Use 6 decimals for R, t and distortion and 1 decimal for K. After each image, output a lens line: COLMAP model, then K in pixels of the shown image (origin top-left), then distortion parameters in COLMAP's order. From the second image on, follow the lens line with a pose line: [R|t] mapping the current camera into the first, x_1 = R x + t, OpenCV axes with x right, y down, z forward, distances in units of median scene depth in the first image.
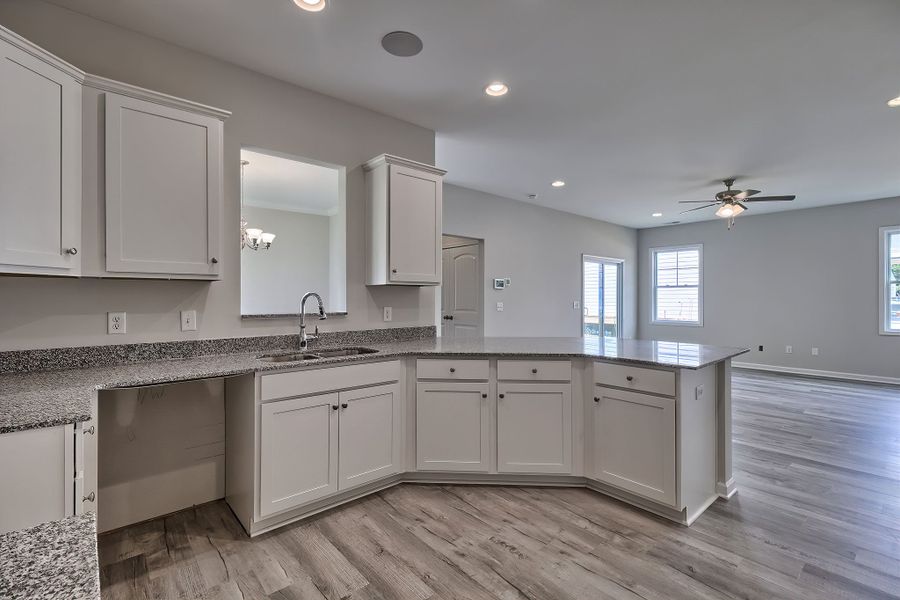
lens RADIAL K [[414.2, 0, 449.5], [0, 414.2, 298.0], [0, 0, 1]] dist [0.002031, 0.001753]
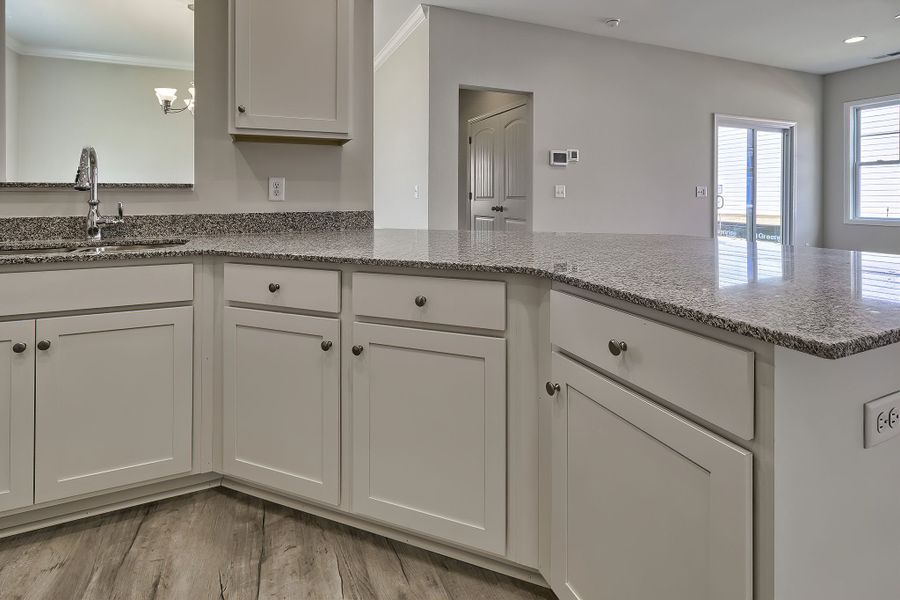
lens RADIAL K [[414.2, 0, 484.9], [0, 414.2, 204.5], [0, 0, 1]] dist [0.002031, 0.001753]
pose [[0.951583, -0.001037, -0.307391, 0.320042], [0.003269, 0.999972, 0.006747, 0.055383], [0.307375, -0.007425, 0.951560, 0.476829]]
